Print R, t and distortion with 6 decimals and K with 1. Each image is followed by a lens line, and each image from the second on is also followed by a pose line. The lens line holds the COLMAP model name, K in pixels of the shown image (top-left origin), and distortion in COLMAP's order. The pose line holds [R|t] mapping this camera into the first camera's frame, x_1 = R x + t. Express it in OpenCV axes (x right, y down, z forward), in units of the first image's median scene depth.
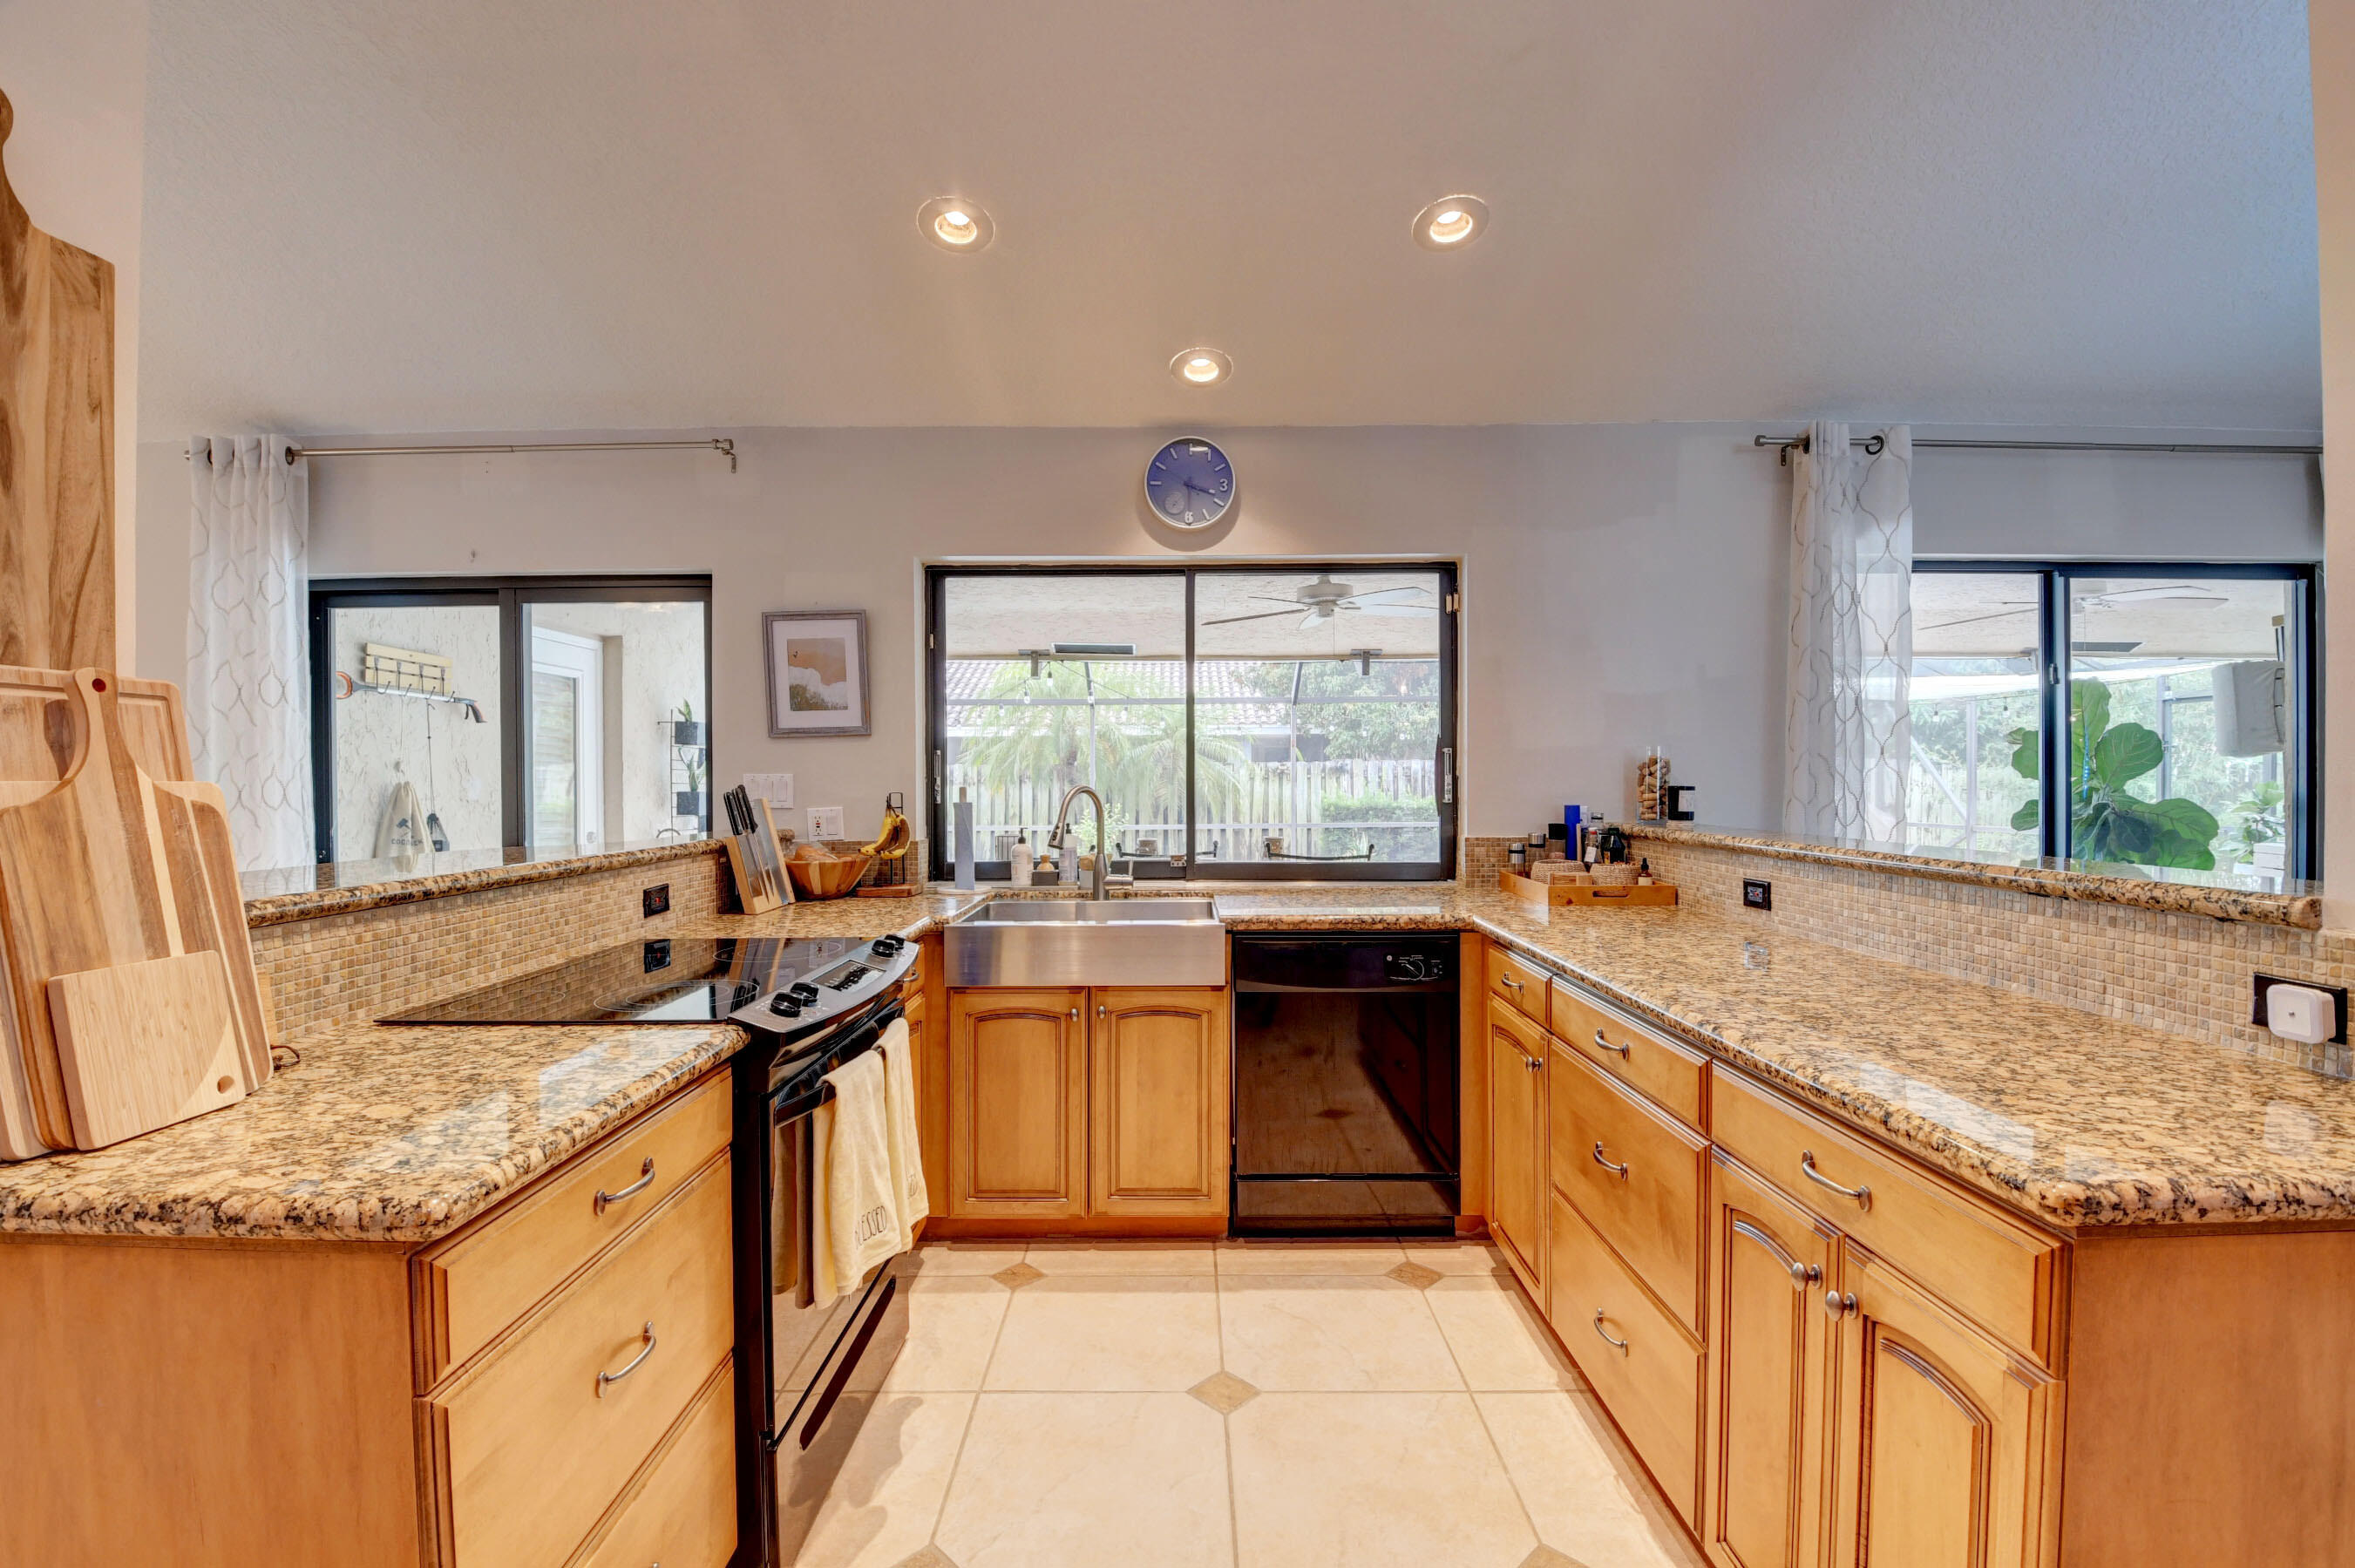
lens RADIAL K [[1034.6, 0, 1172.6], [0, 1034.6, 787.3], [0, 0, 1]] dist [0.017142, -0.026094]
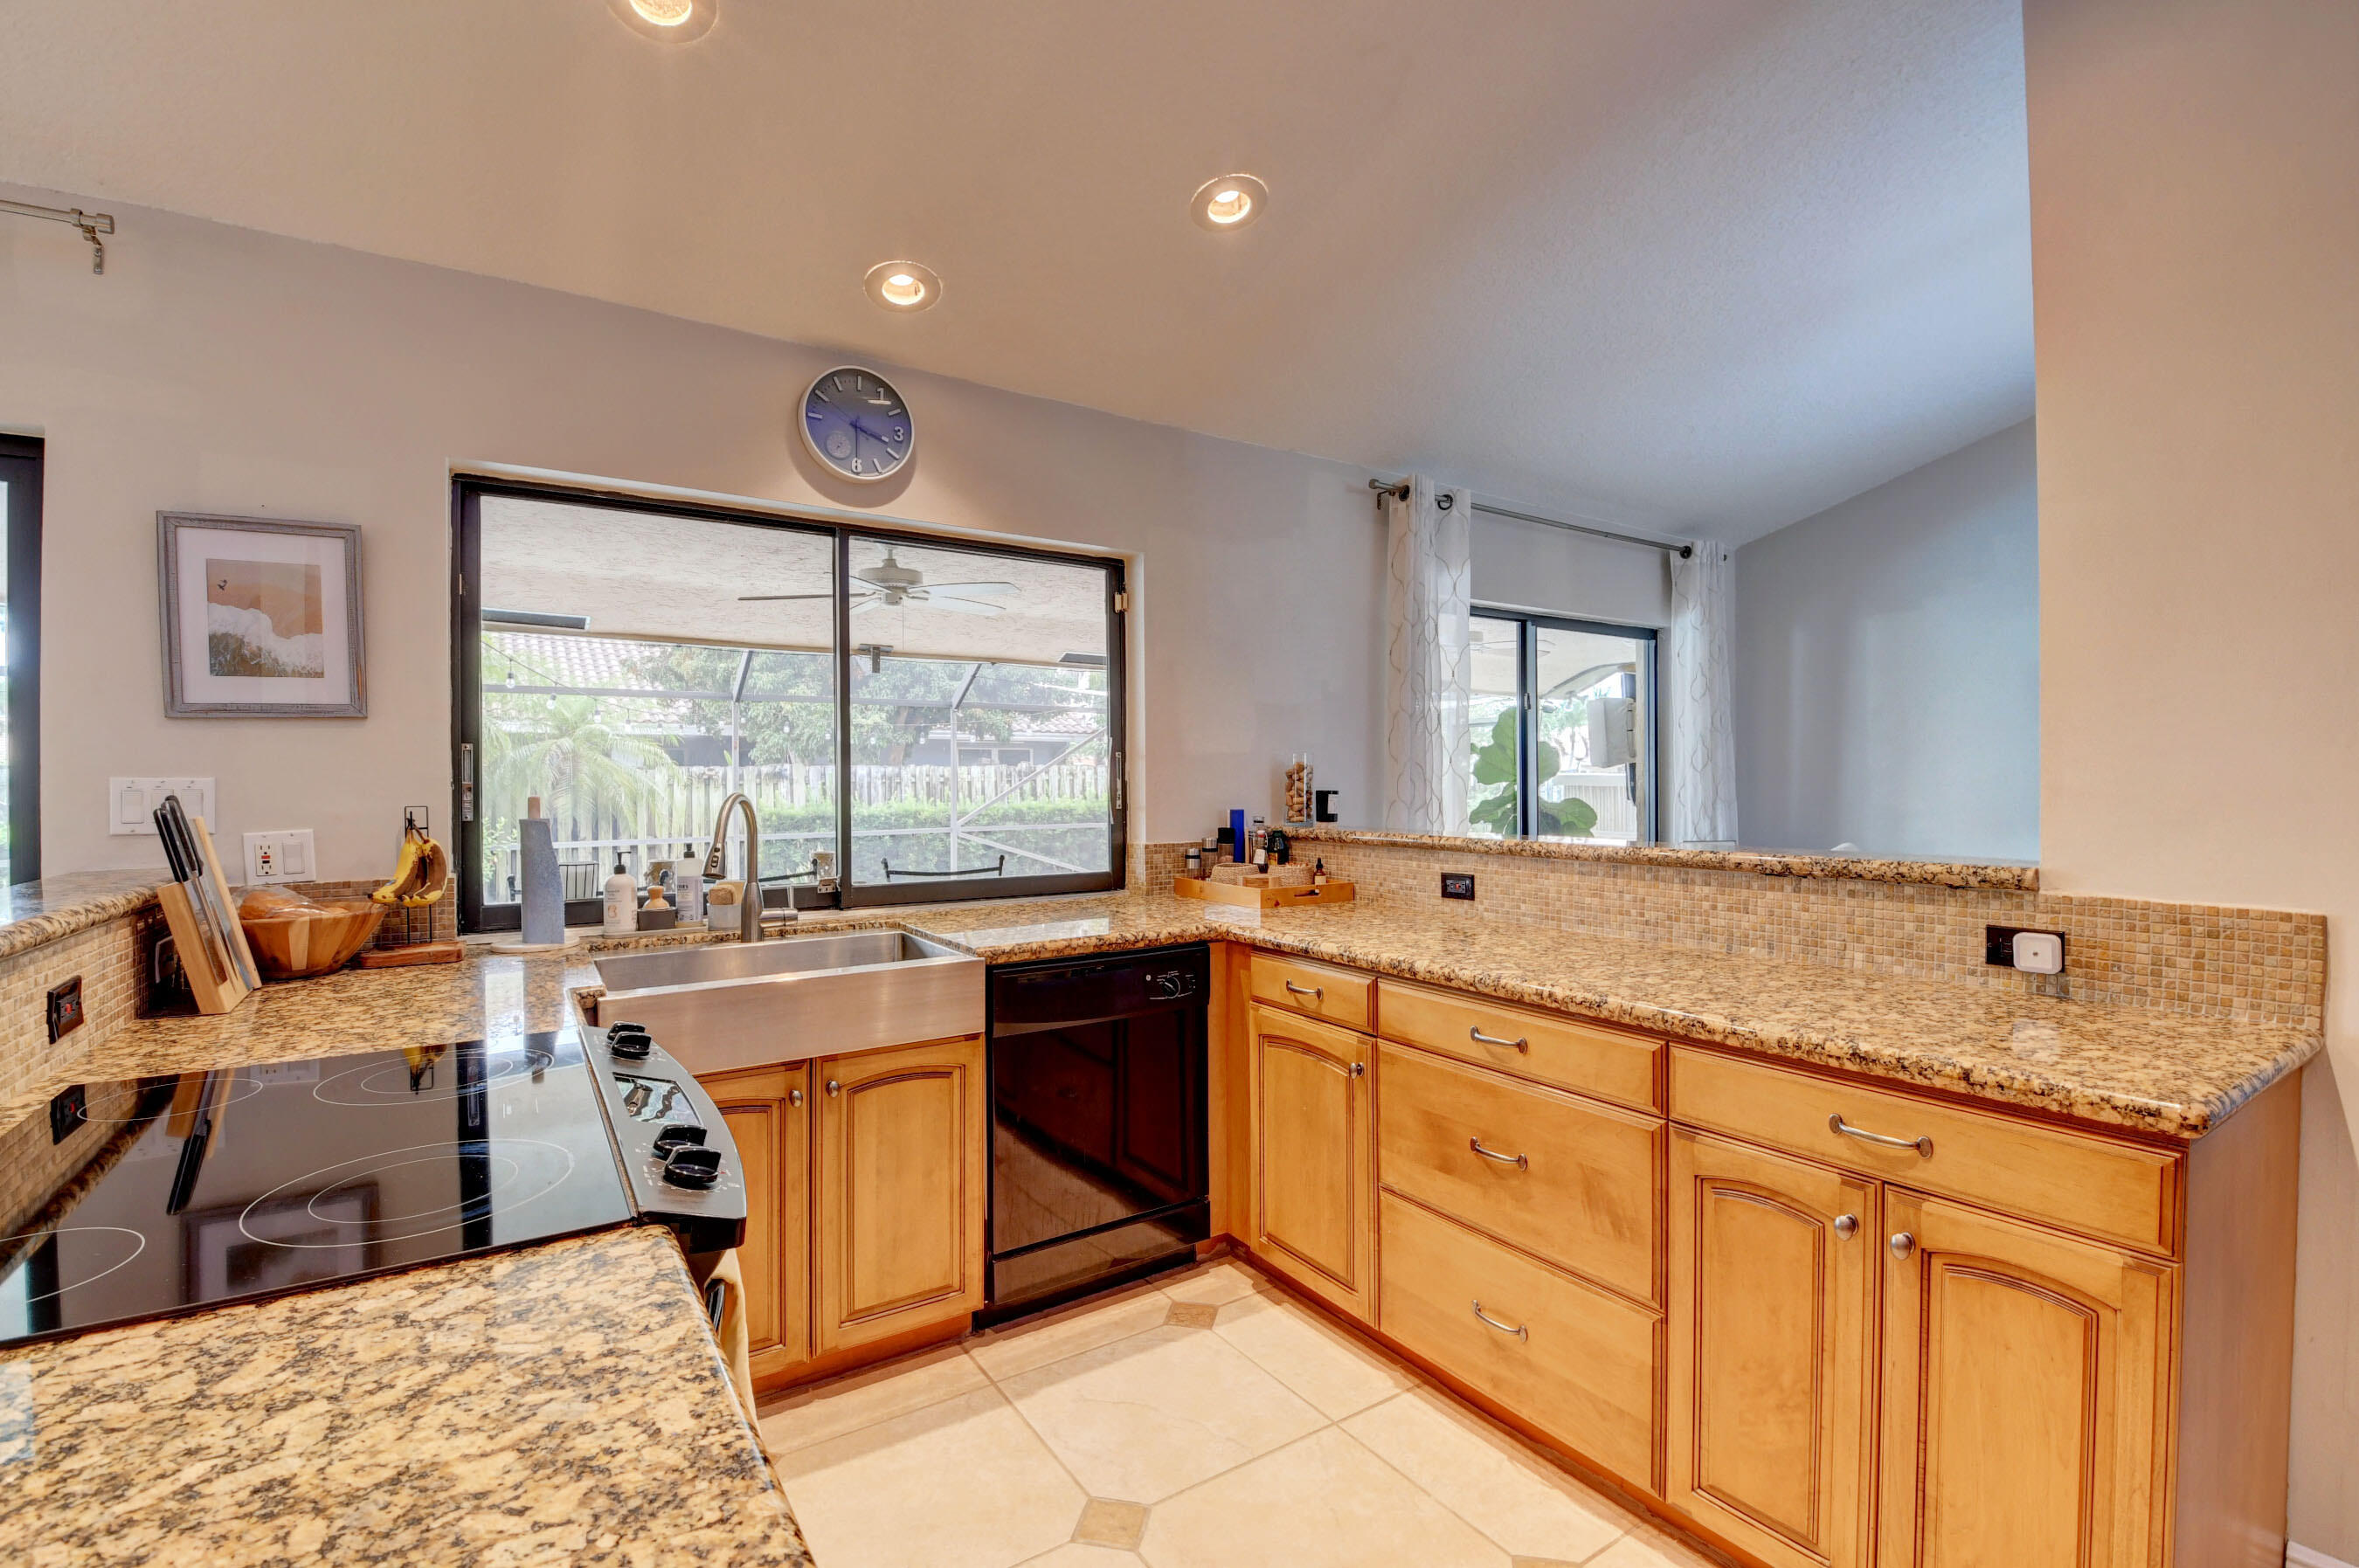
lens RADIAL K [[1041.7, 0, 1179.0], [0, 1041.7, 787.7], [0, 0, 1]] dist [0.001930, -0.014251]
pose [[0.832952, -0.003001, 0.553337, -0.274873], [0.006257, 0.999972, -0.003995, -0.000816], [-0.553309, 0.006790, 0.832948, 0.208293]]
